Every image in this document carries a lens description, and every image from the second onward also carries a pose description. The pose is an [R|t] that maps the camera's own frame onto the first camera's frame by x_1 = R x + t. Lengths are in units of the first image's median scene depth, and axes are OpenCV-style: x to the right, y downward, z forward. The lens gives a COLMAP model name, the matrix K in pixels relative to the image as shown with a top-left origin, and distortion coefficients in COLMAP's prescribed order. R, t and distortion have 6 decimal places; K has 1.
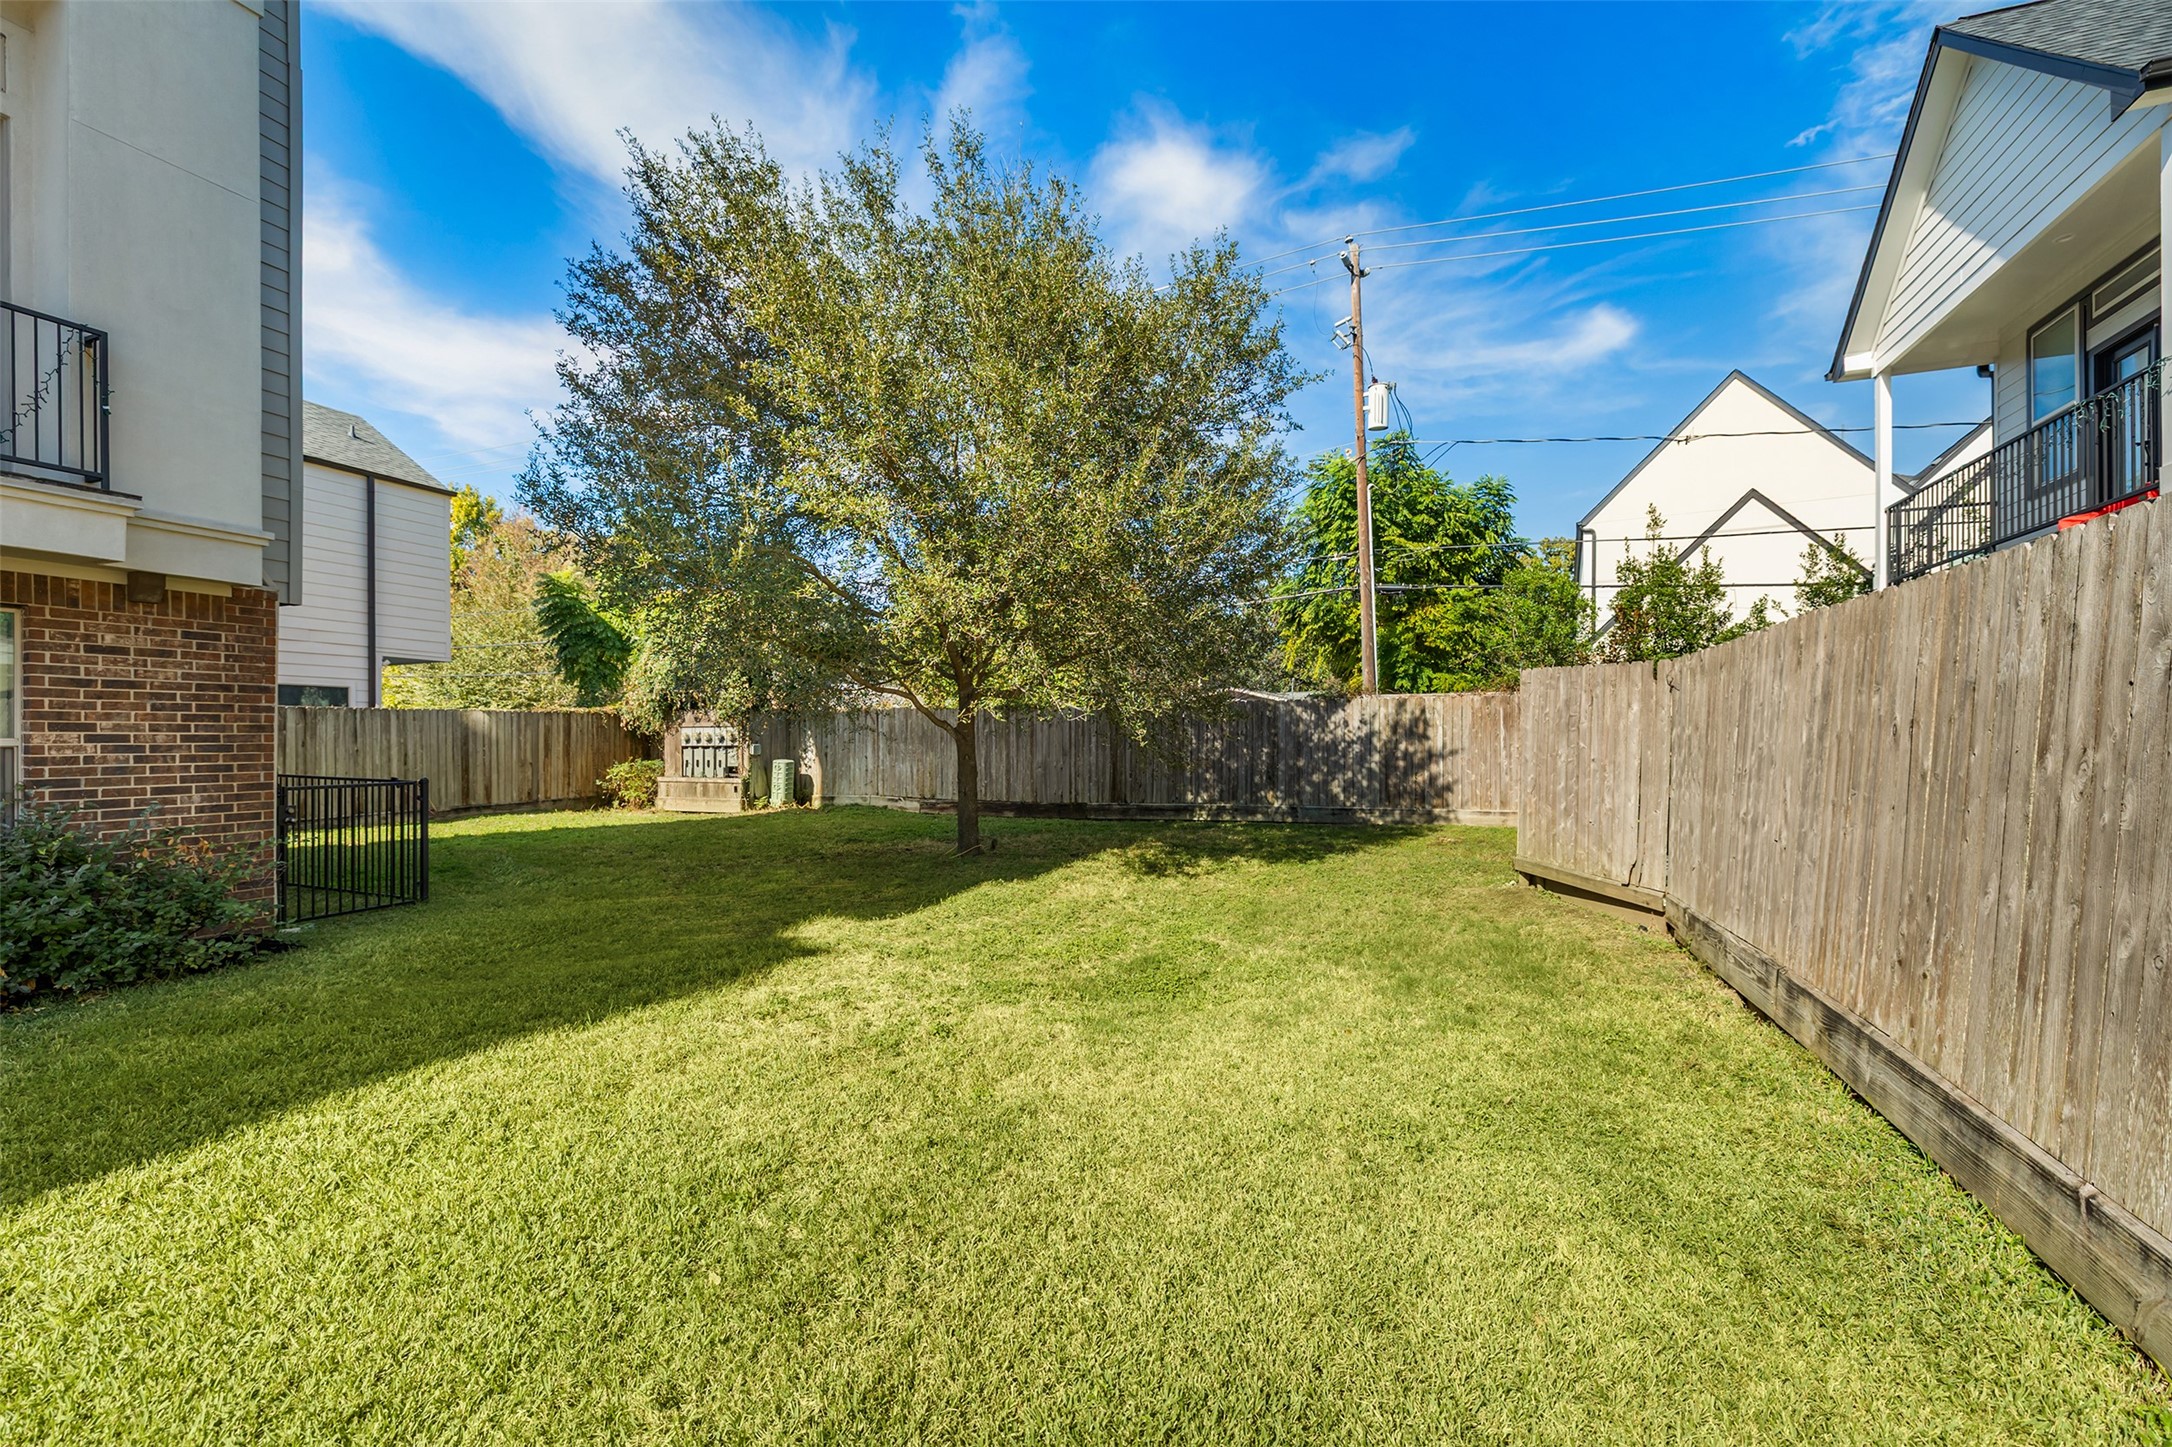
lens RADIAL K [[923.6, 0, 1086.8], [0, 923.6, 736.3], [0, 0, 1]] dist [0.009325, 0.000306]
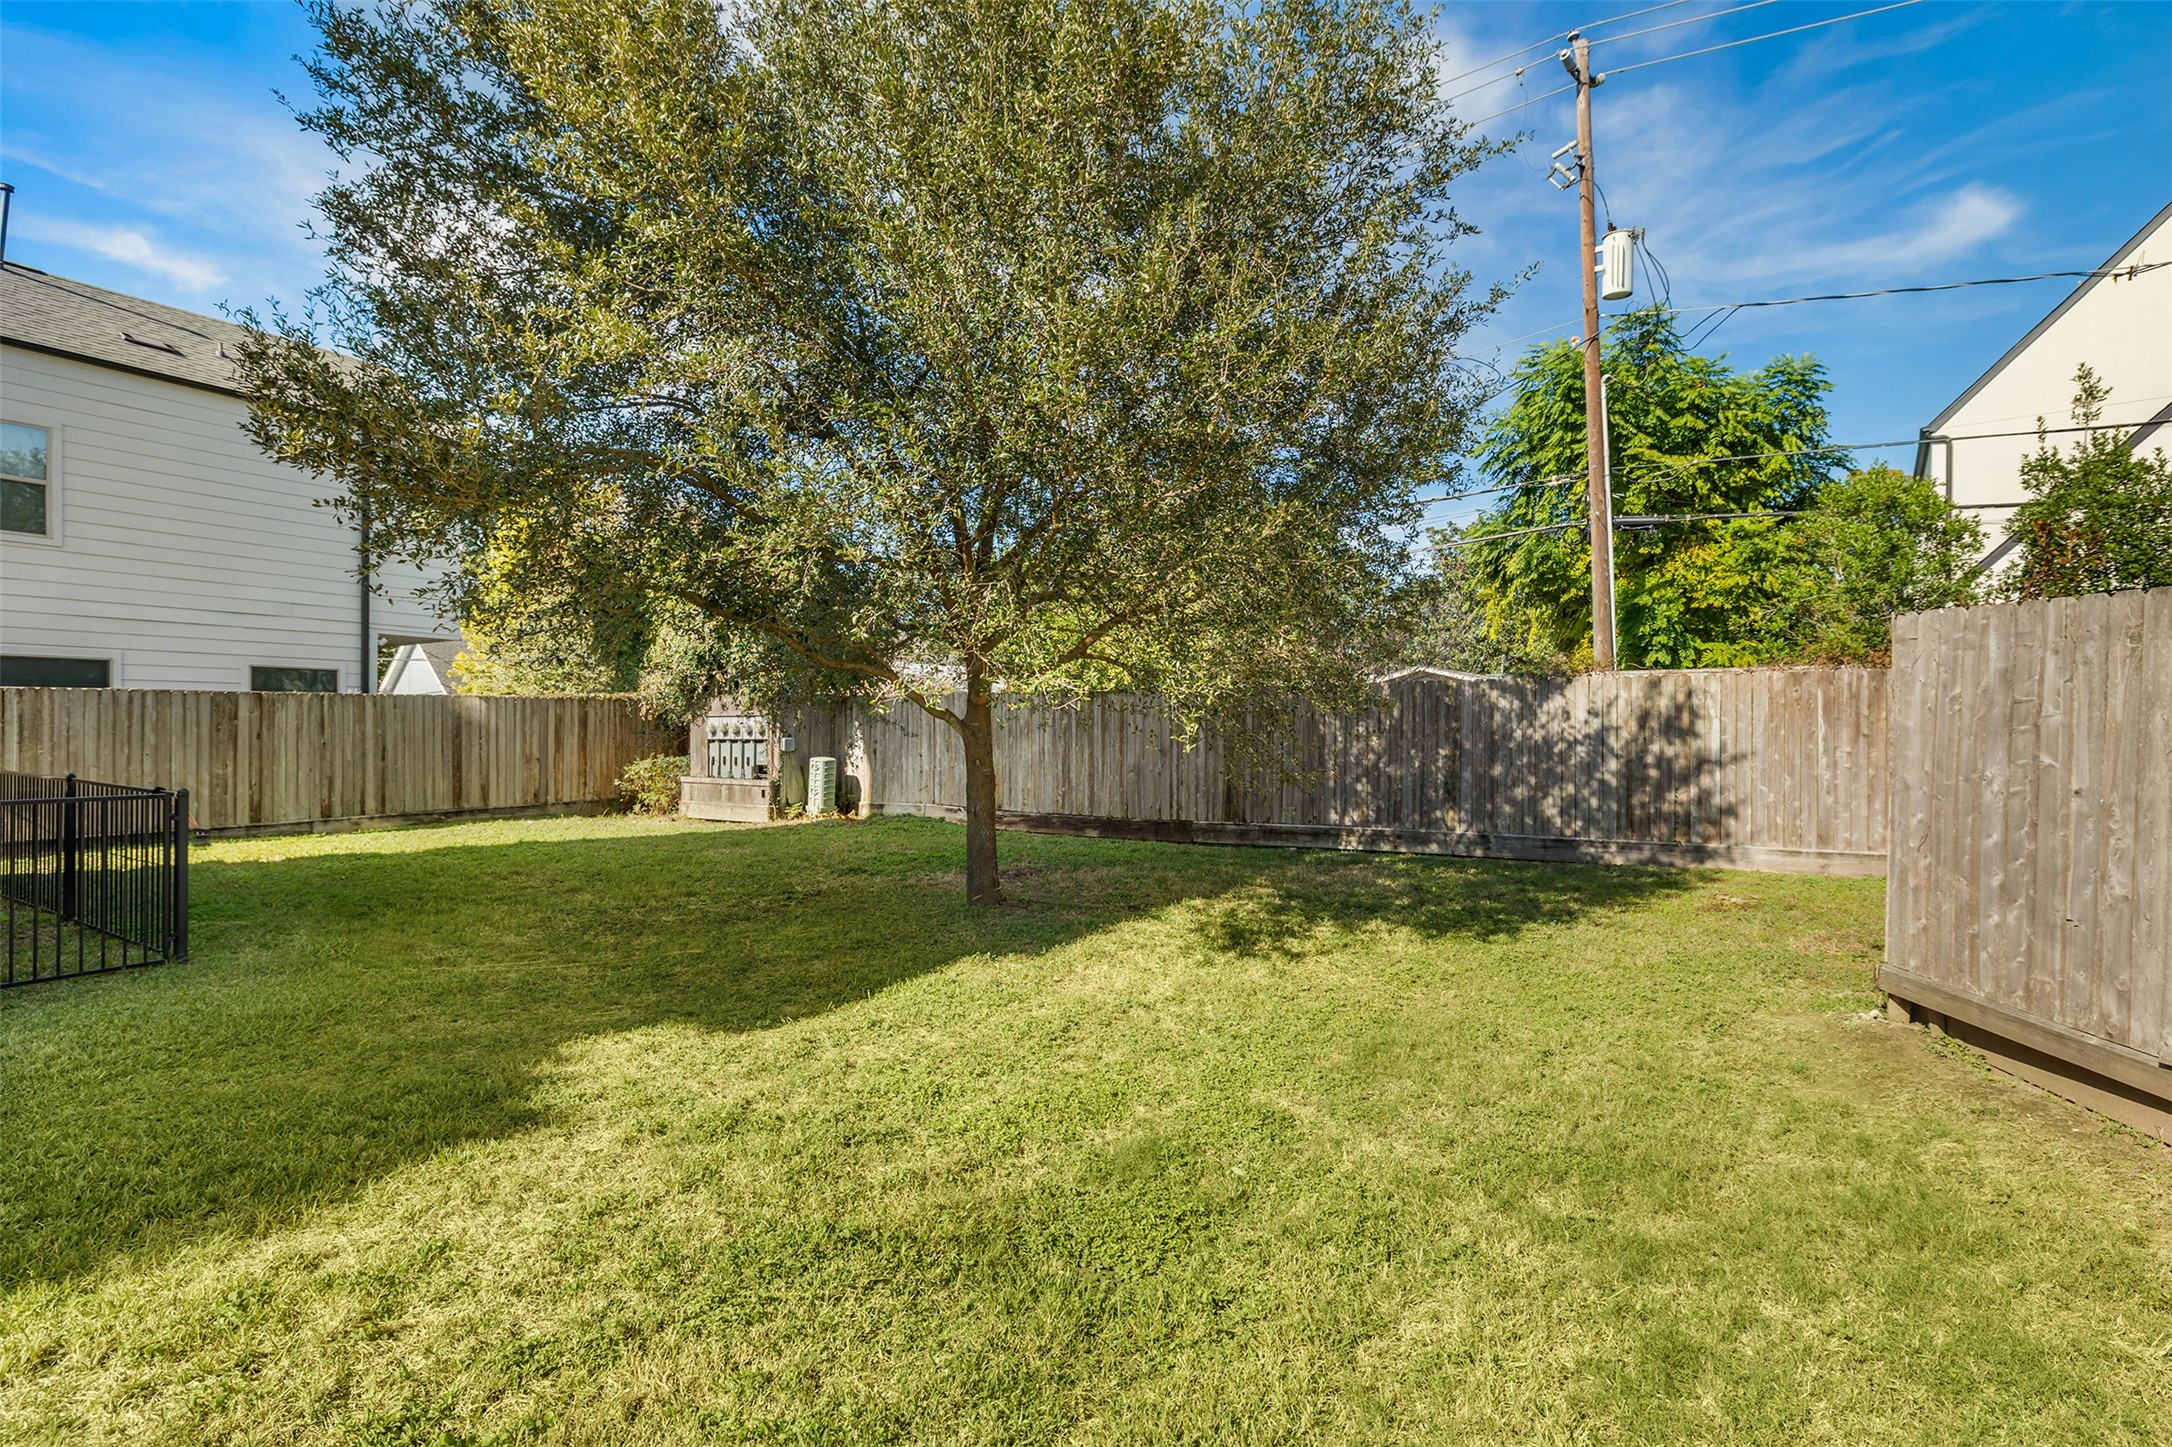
lens RADIAL K [[1047.1, 0, 1084.8], [0, 1047.1, 719.6], [0, 0, 1]] dist [-0.000662, 0.000841]
pose [[0.985625, 0.002923, -0.168924, 0.058682], [-0.004019, 0.999973, -0.006146, -0.003314], [0.168902, 0.006737, 0.985610, 0.171071]]
